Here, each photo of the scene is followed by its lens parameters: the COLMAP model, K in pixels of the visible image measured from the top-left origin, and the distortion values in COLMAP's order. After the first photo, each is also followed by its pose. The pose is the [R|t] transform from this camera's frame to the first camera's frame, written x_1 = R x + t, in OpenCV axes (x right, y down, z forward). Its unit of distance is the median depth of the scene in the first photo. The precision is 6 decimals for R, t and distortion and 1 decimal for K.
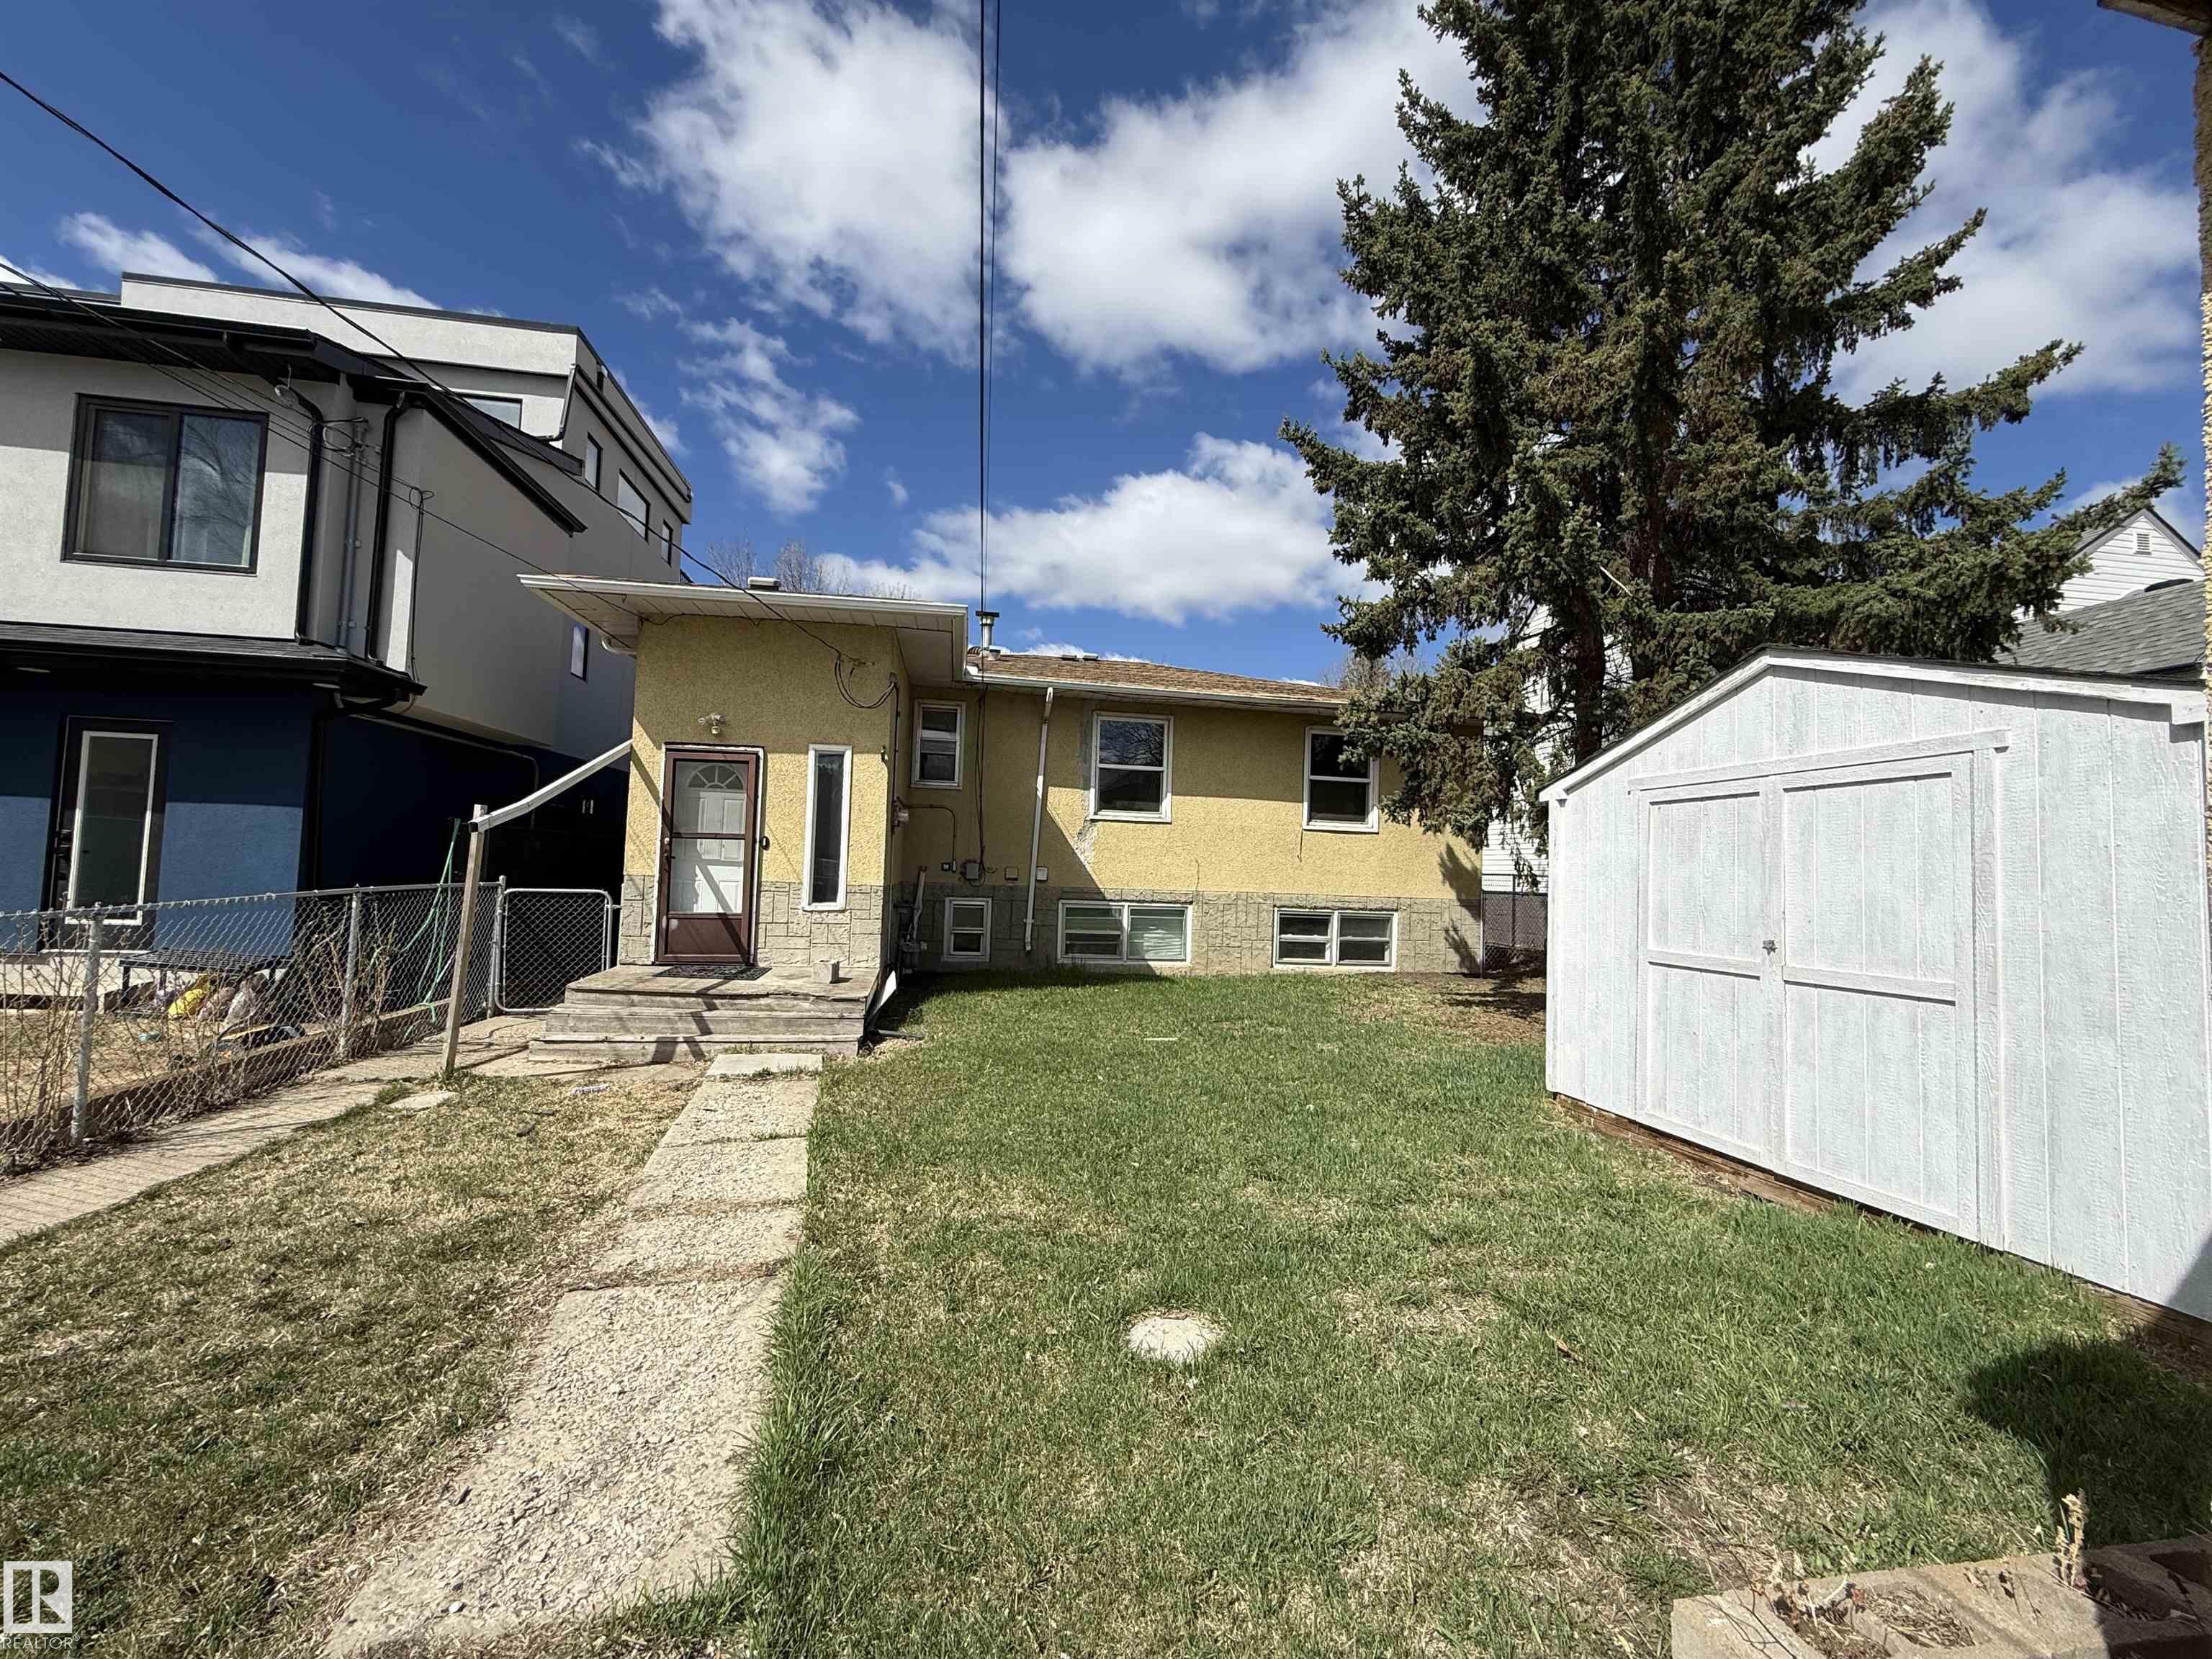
lens RADIAL K [[878.9, 0, 1106.0], [0, 878.9, 829.5], [0, 0, 1]] dist [-0.005544, -0.000244]
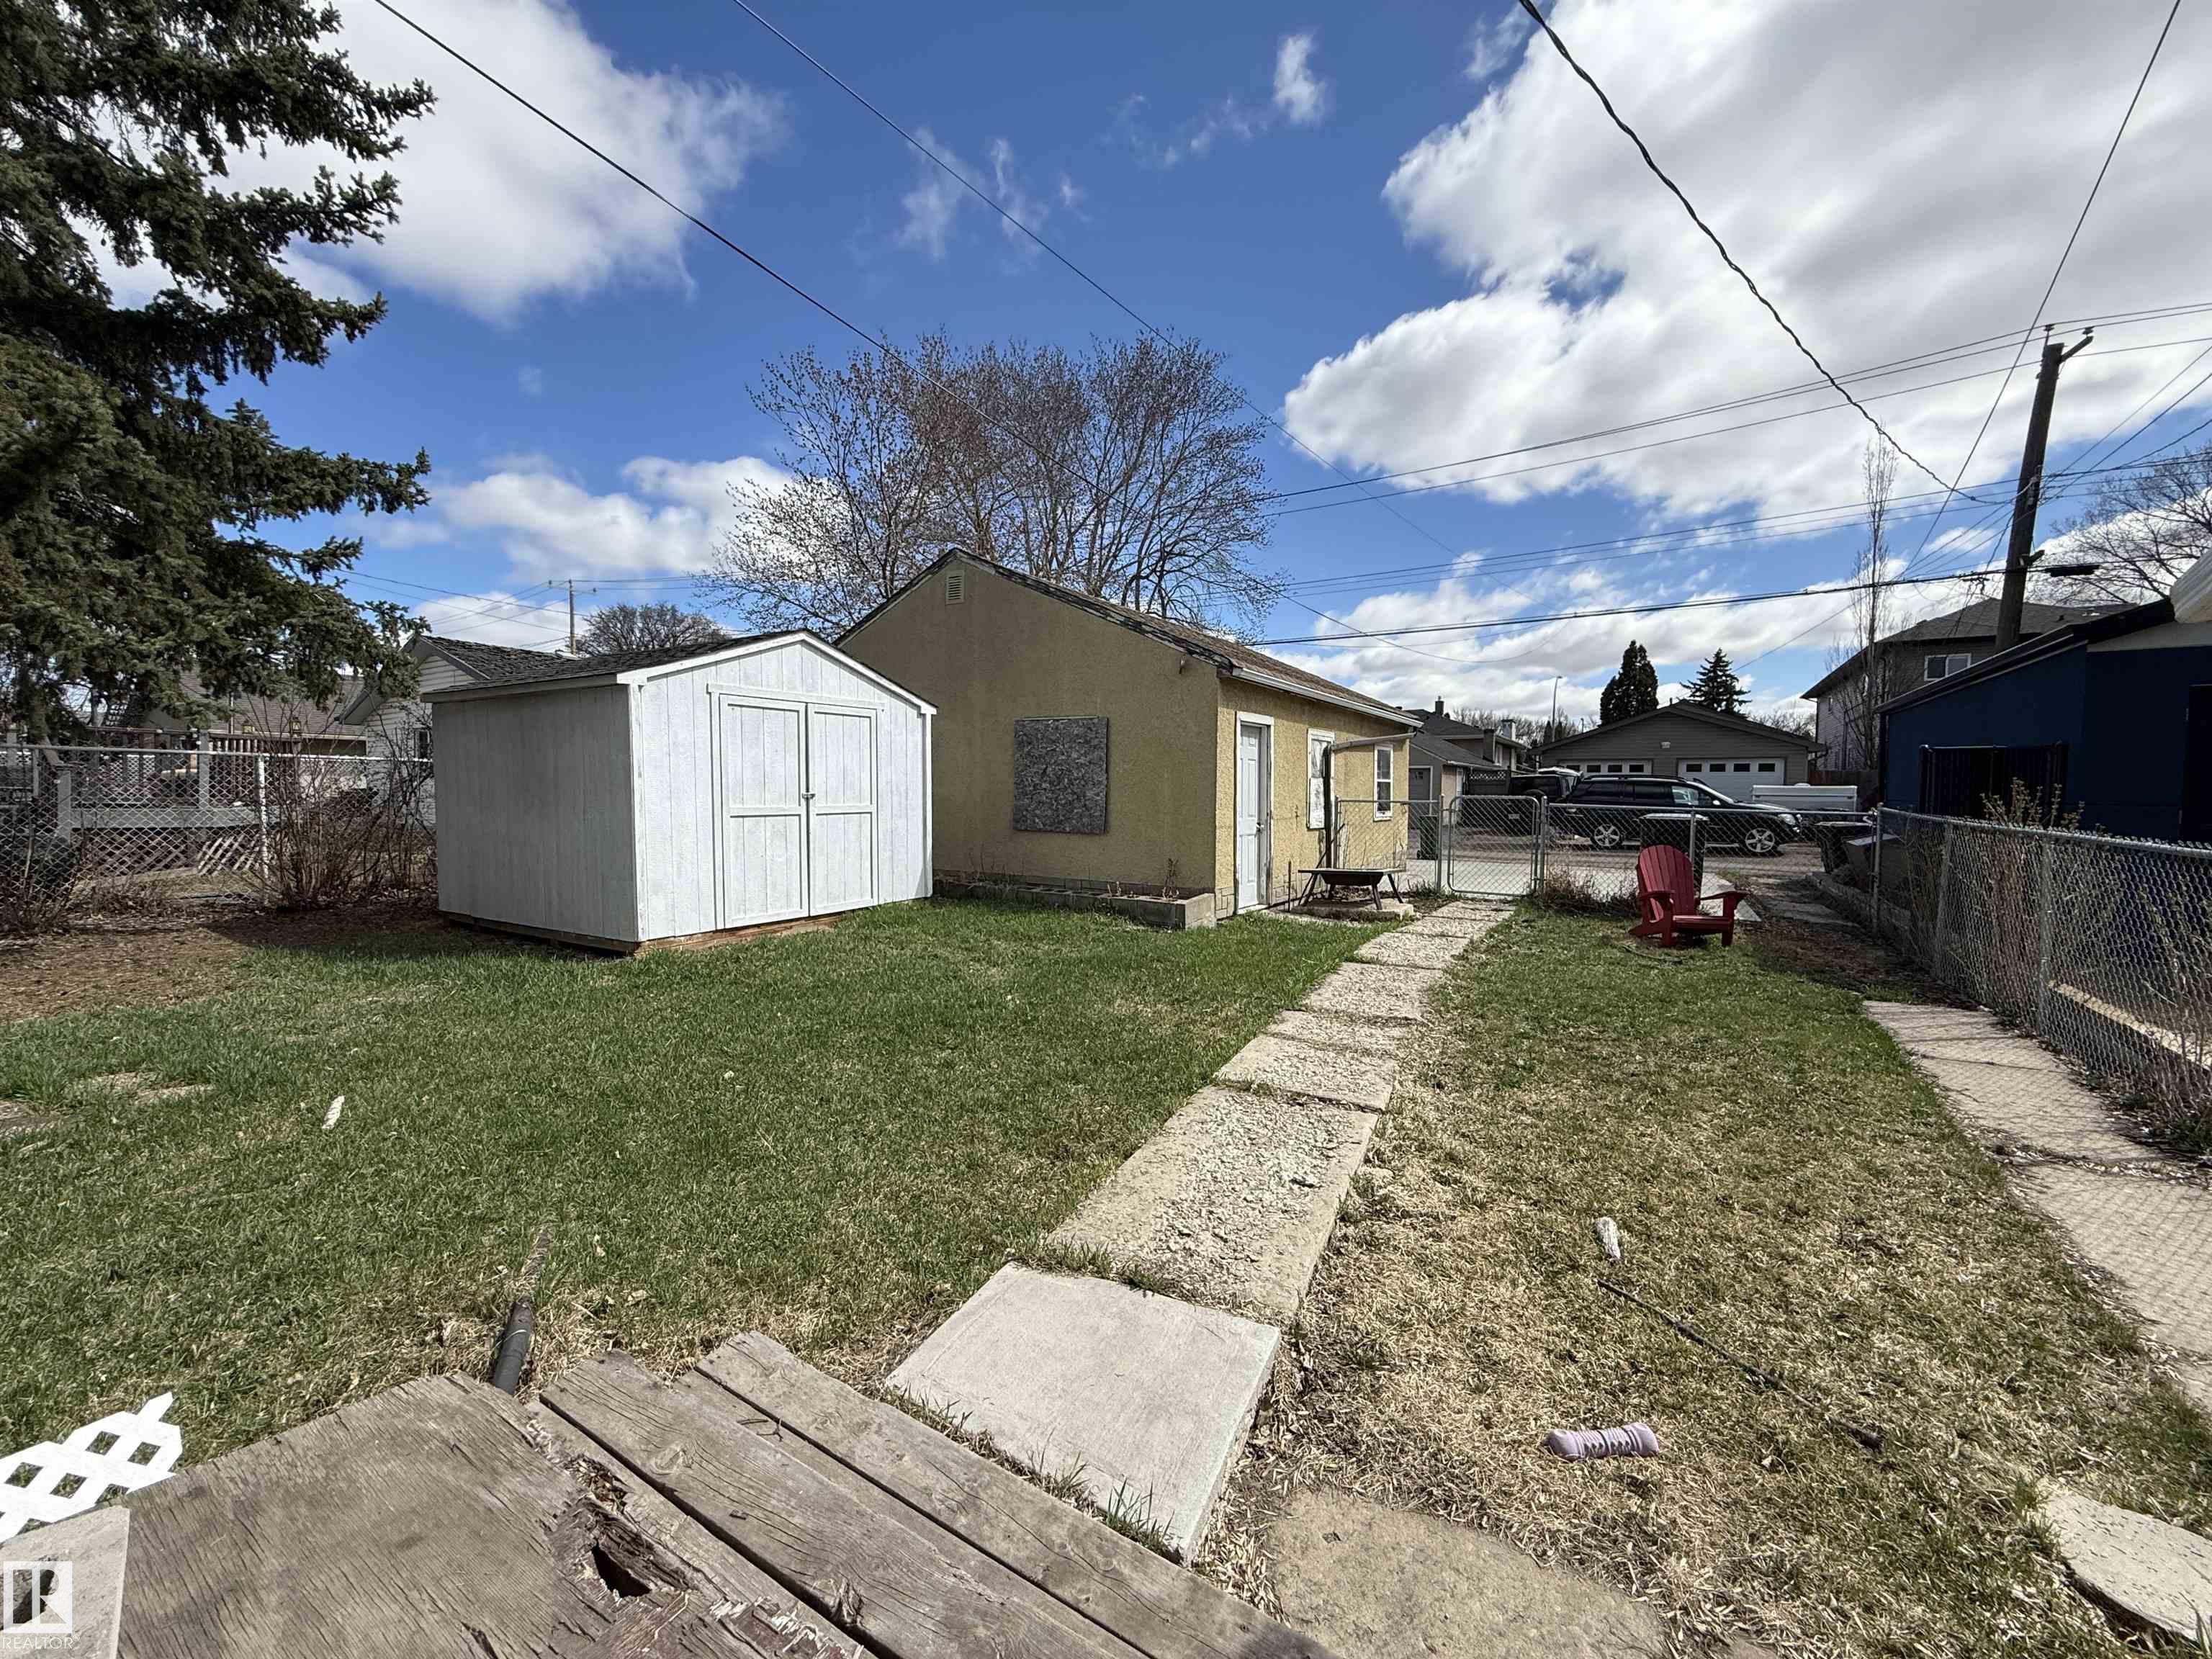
lens RADIAL K [[874.1, 0, 1107.1], [0, 874.1, 820.9], [0, 0, 1]] dist [0.000190, -0.000062]
pose [[-0.735671, -0.063407, 0.674365, -0.398804], [-0.062025, 0.997732, 0.026148, 0.041063], [-0.674493, -0.022591, -0.737935, 0.825511]]
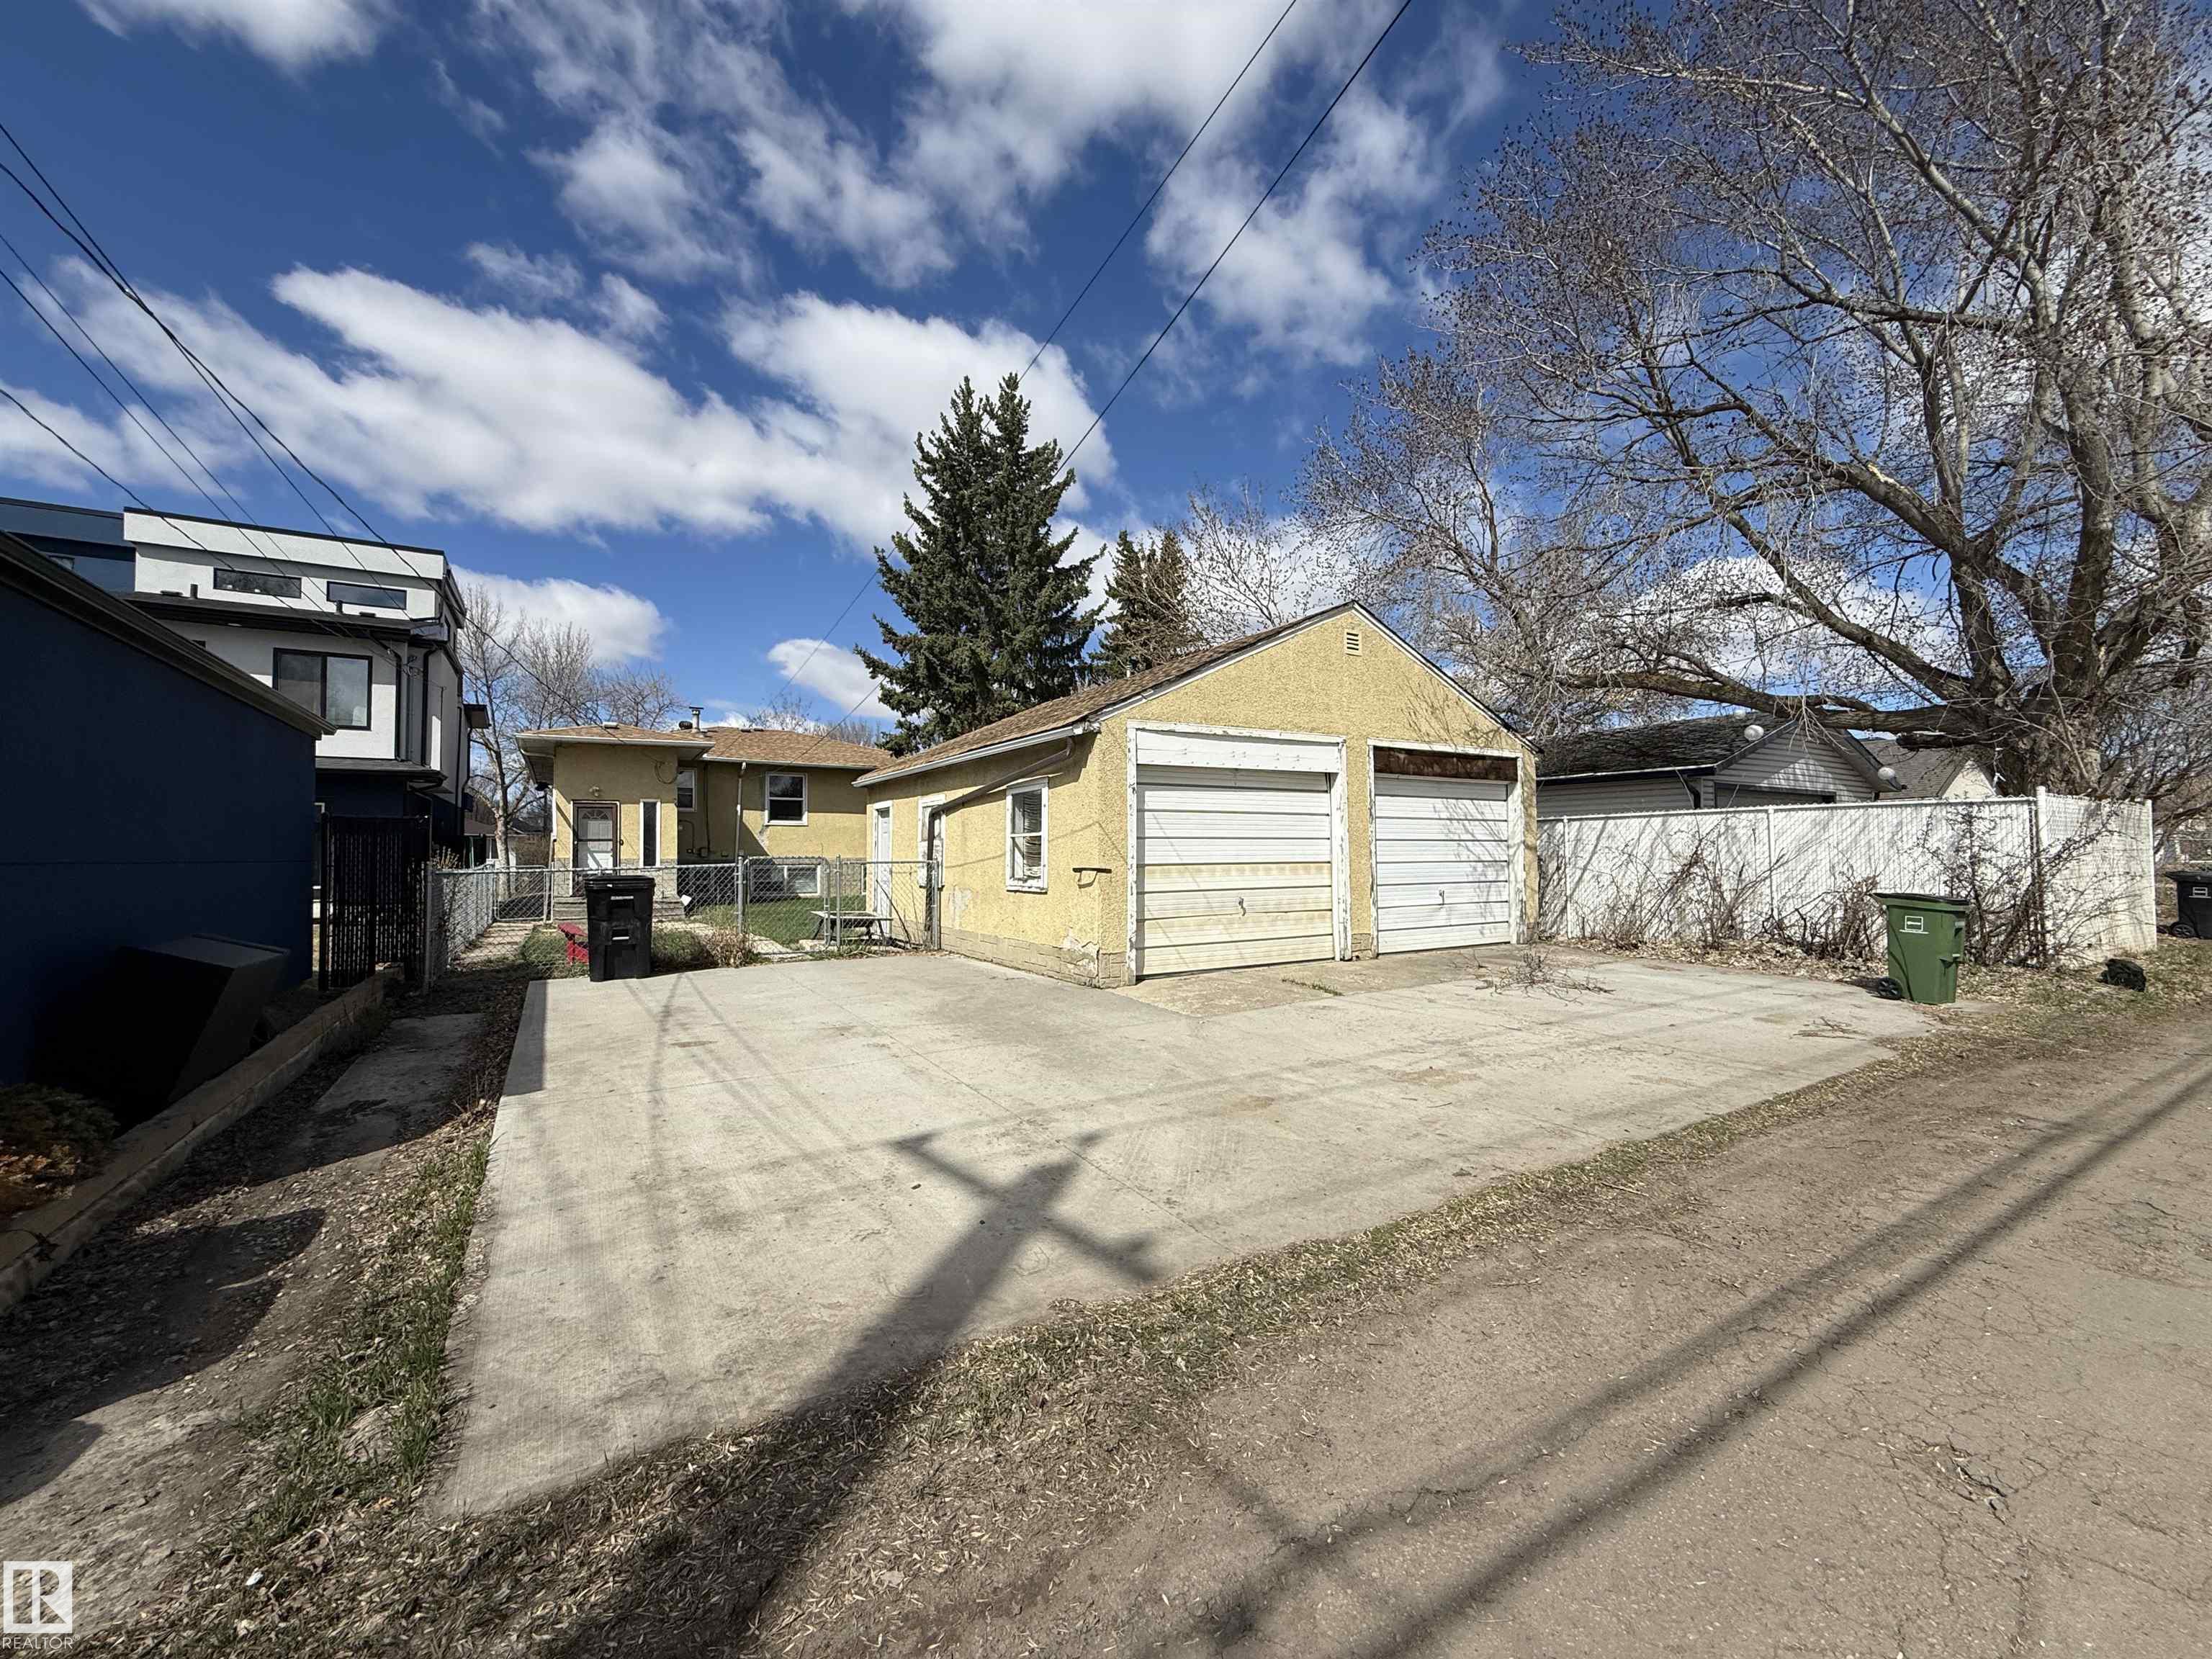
lens RADIAL K [[874.1, 0, 1107.1], [0, 874.1, 820.9], [0, 0, 1]] dist [0.000190, -0.000062]
pose [[0.923764, -0.023297, 0.382254, -0.076008], [0.019031, 0.999707, 0.014937, -0.046185], [-0.382490, -0.006523, 0.923937, -1.459791]]
